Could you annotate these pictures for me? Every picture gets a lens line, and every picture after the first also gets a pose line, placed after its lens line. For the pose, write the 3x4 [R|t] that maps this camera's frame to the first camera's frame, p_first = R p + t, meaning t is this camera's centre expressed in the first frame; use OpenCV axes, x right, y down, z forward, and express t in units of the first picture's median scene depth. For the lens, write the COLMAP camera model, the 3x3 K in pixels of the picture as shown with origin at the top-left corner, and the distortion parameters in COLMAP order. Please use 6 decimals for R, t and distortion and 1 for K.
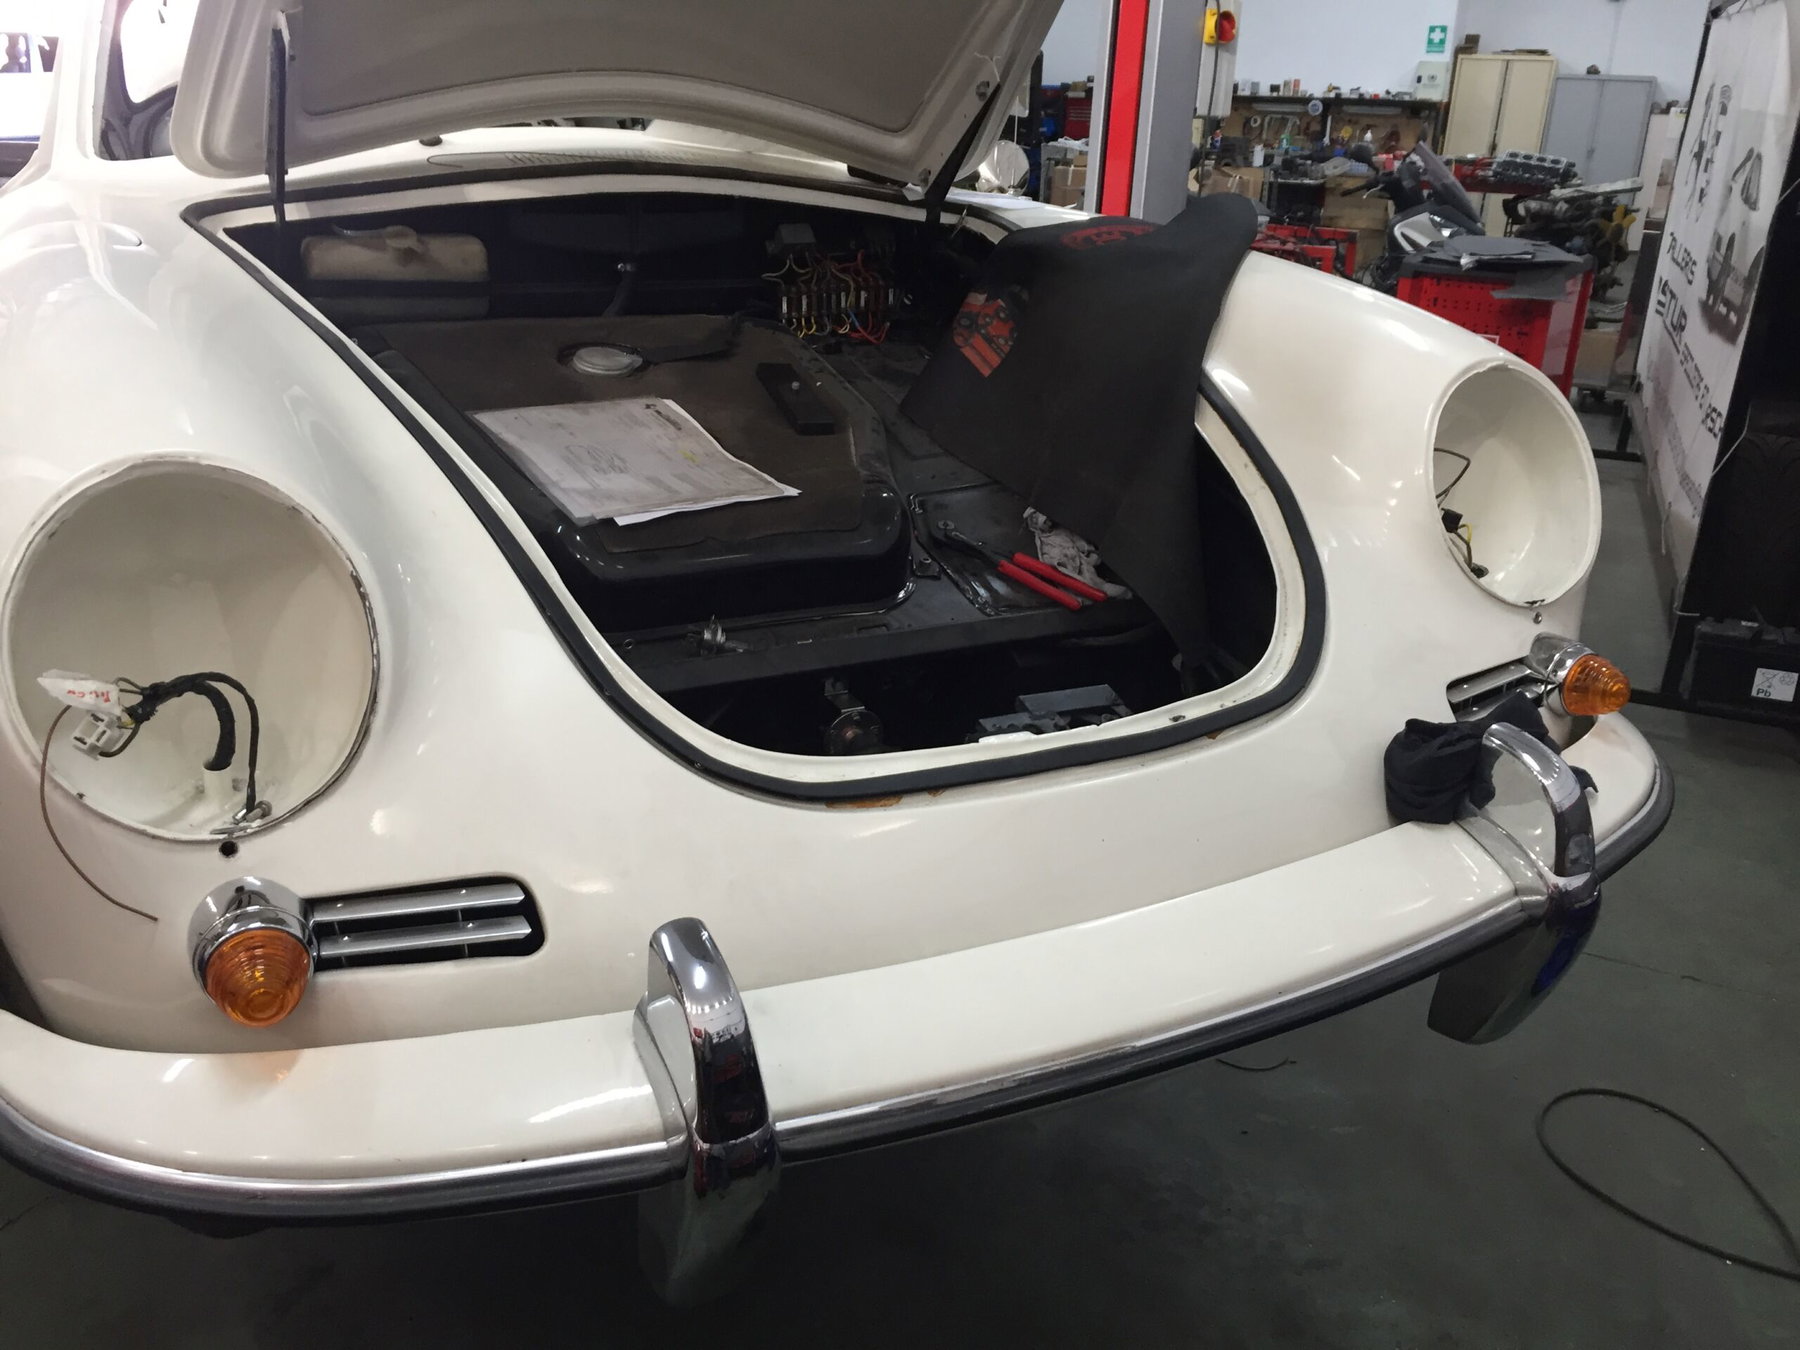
lens RADIAL K [[1539.8, 0, 900.0], [0, 1539.8, 675.0], [0, 0, 1]] dist [0.078870, -0.125895]
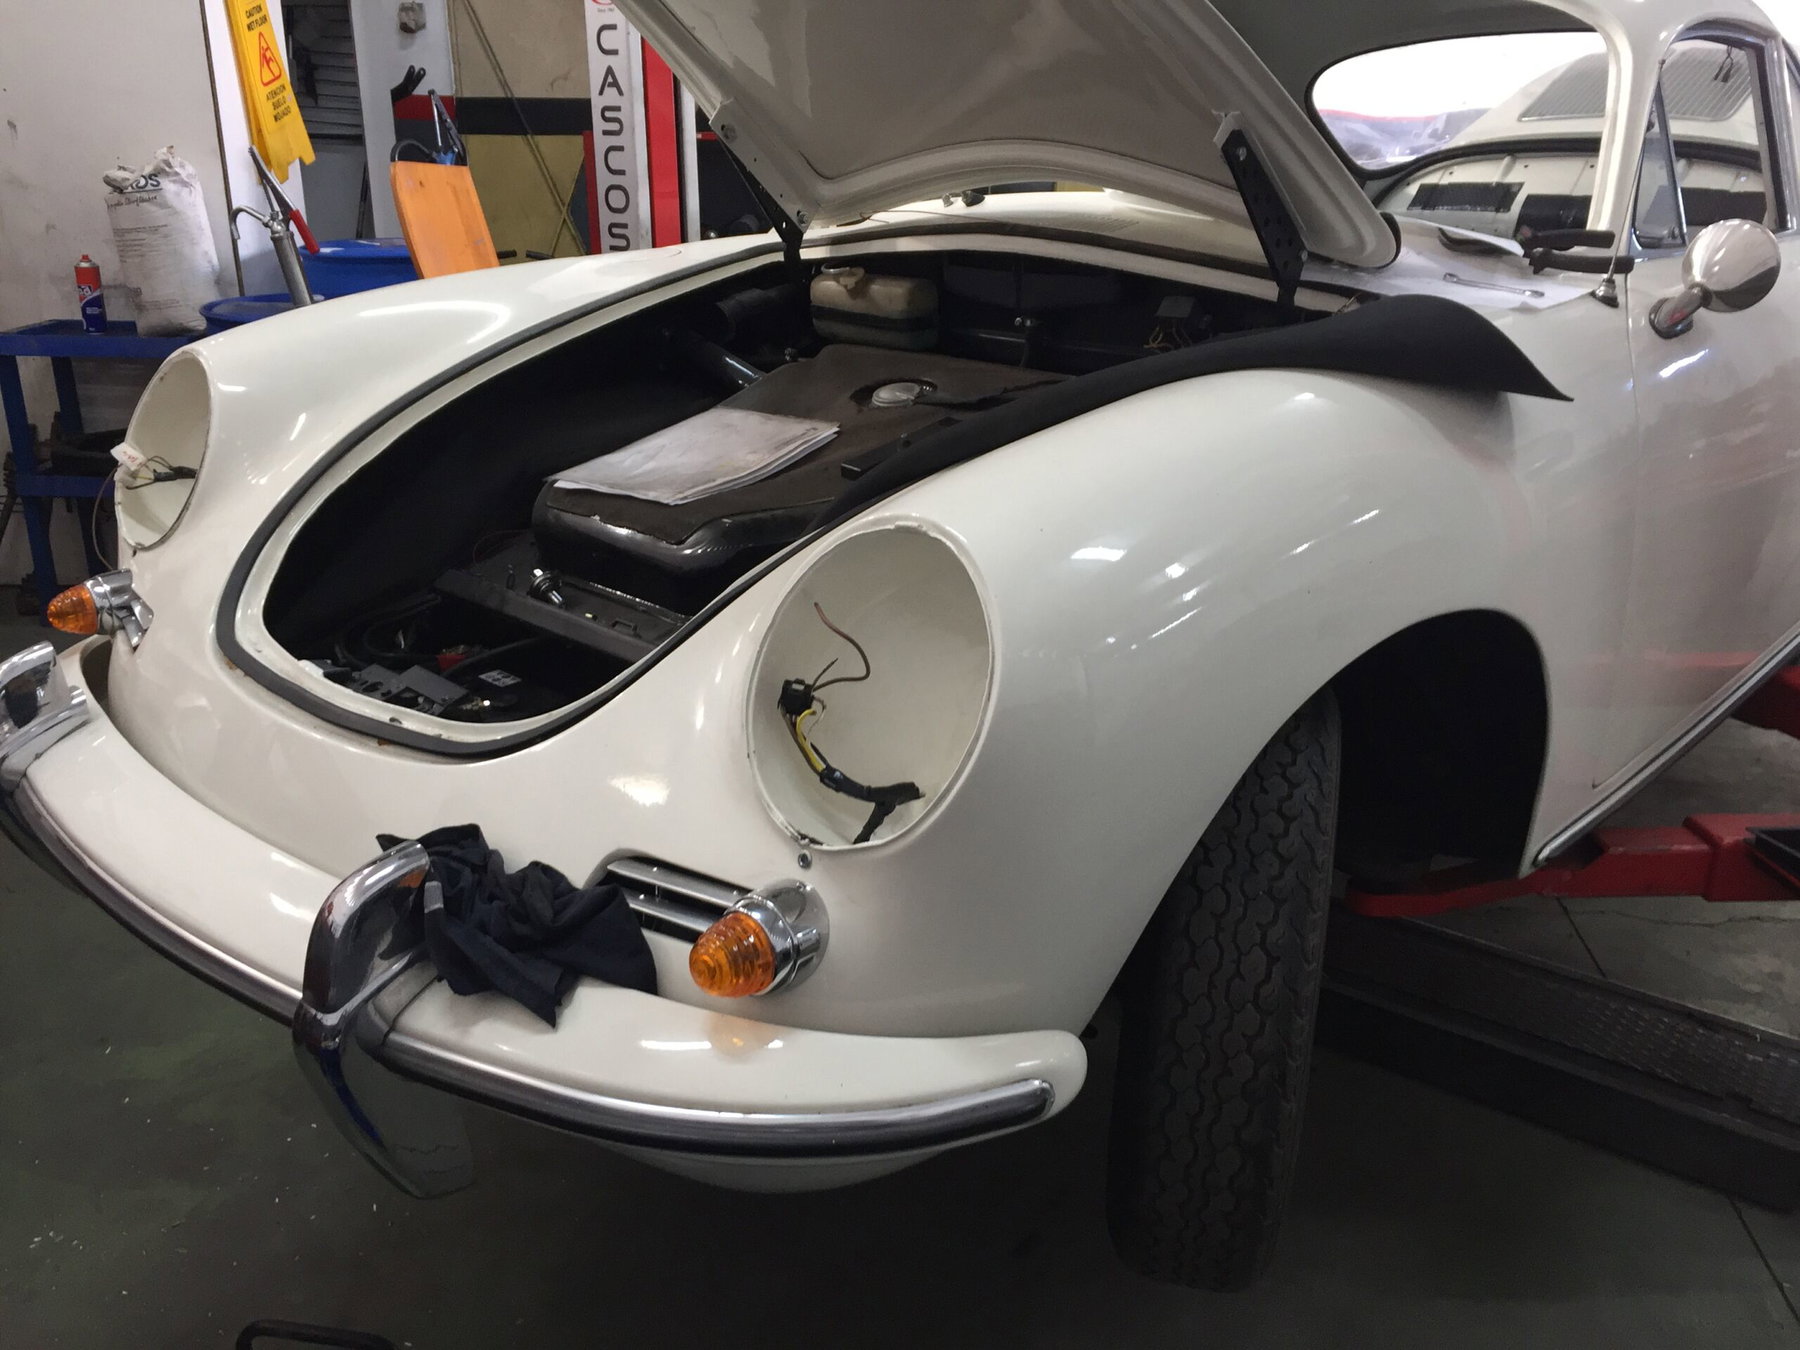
lens RADIAL K [[1539.8, 0, 900.0], [0, 1539.8, 675.0], [0, 0, 1]] dist [0.078870, -0.125895]
pose [[0.311804, 0.293569, -0.903657, 0.838835], [-0.327660, 0.925952, 0.187754, -0.214090], [0.891862, 0.237550, 0.384906, 0.585034]]
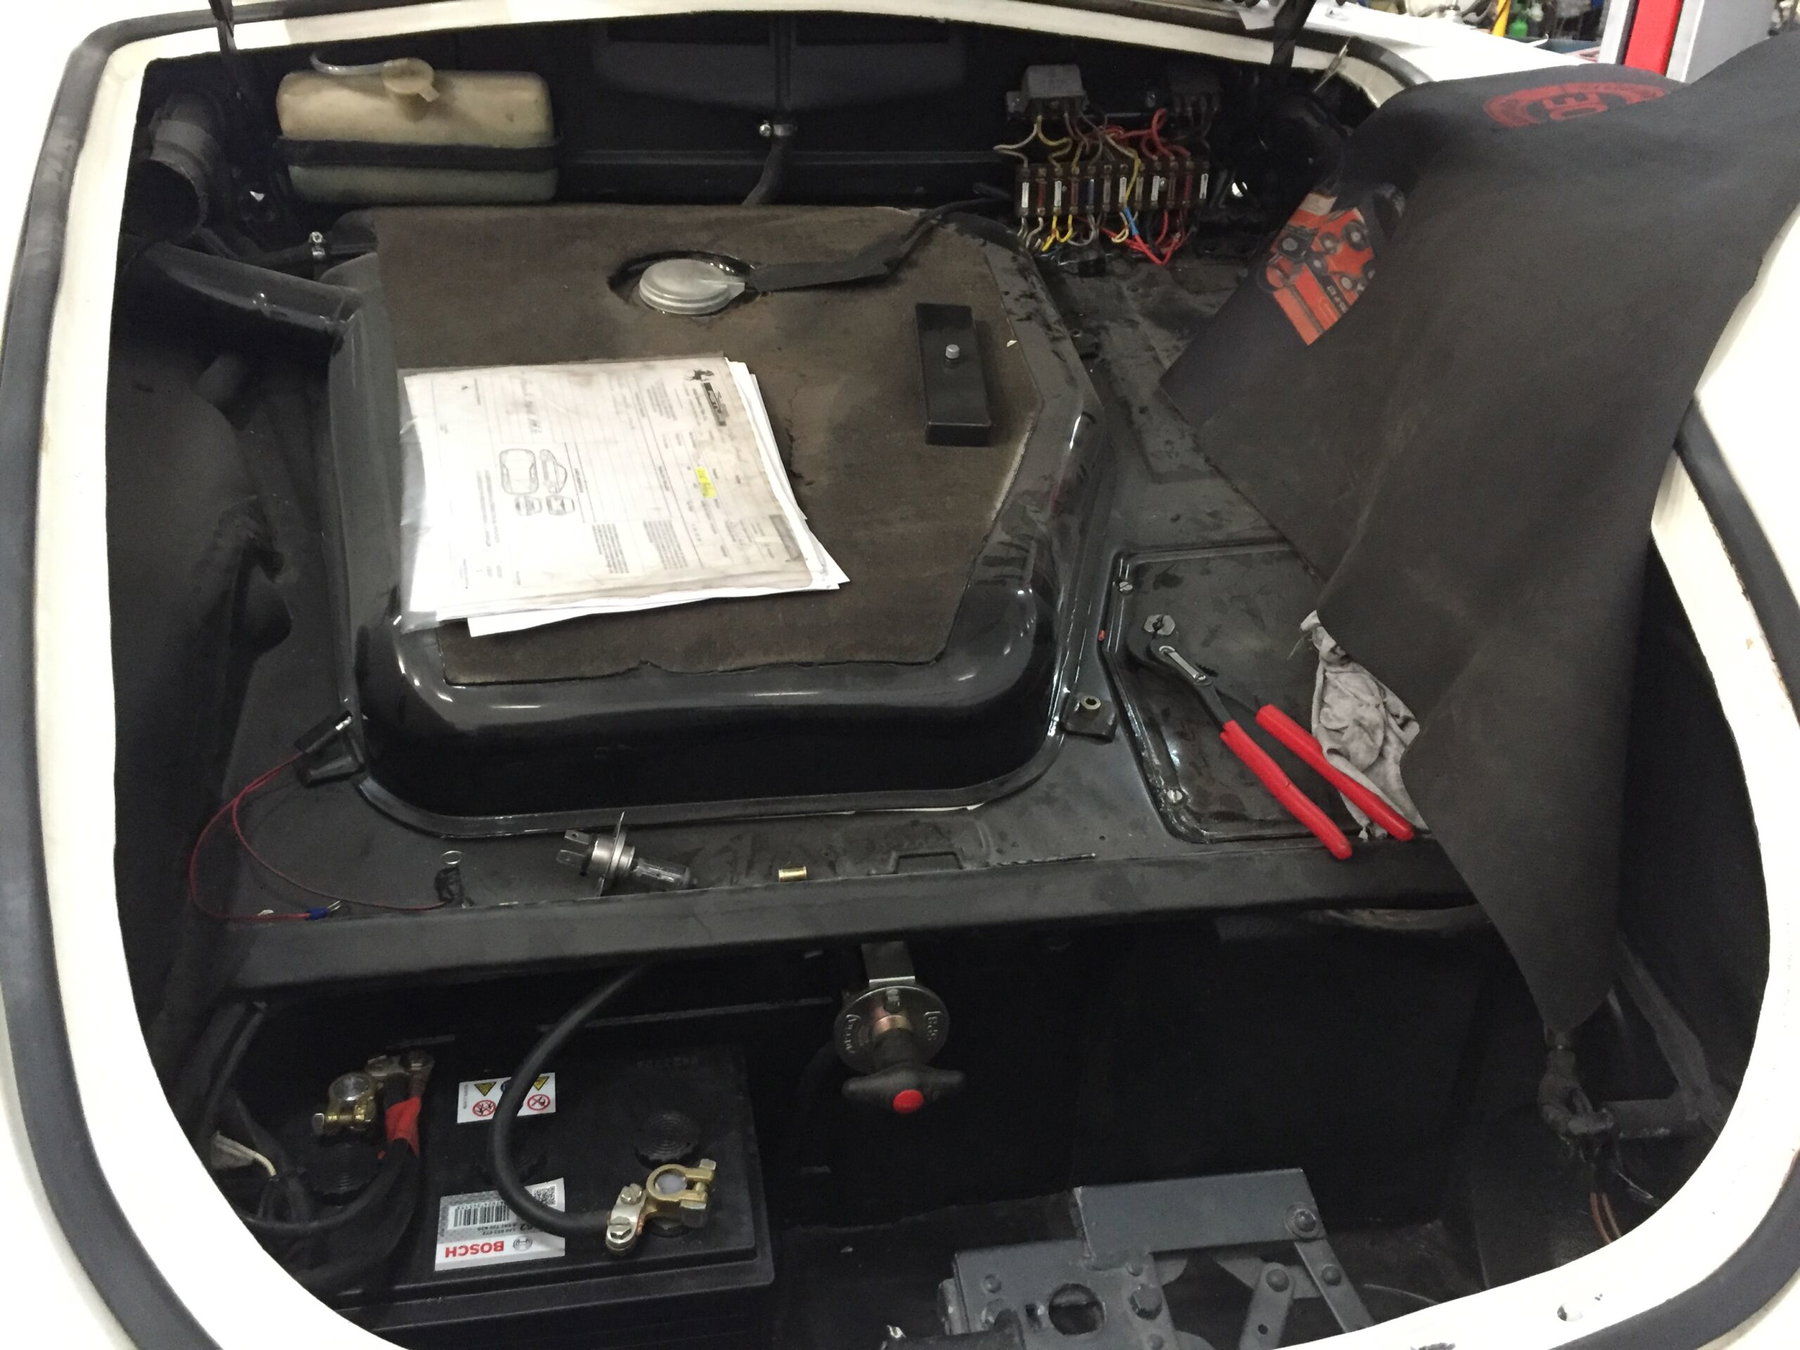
lens RADIAL K [[1539.8, 0, 900.0], [0, 1539.8, 675.0], [0, 0, 1]] dist [0.078870, -0.125895]
pose [[0.949133, 0.136790, -0.283609, 0.092377], [-0.105896, 0.986913, 0.121613, -0.123541], [0.296533, -0.085394, 0.951197, 0.379792]]
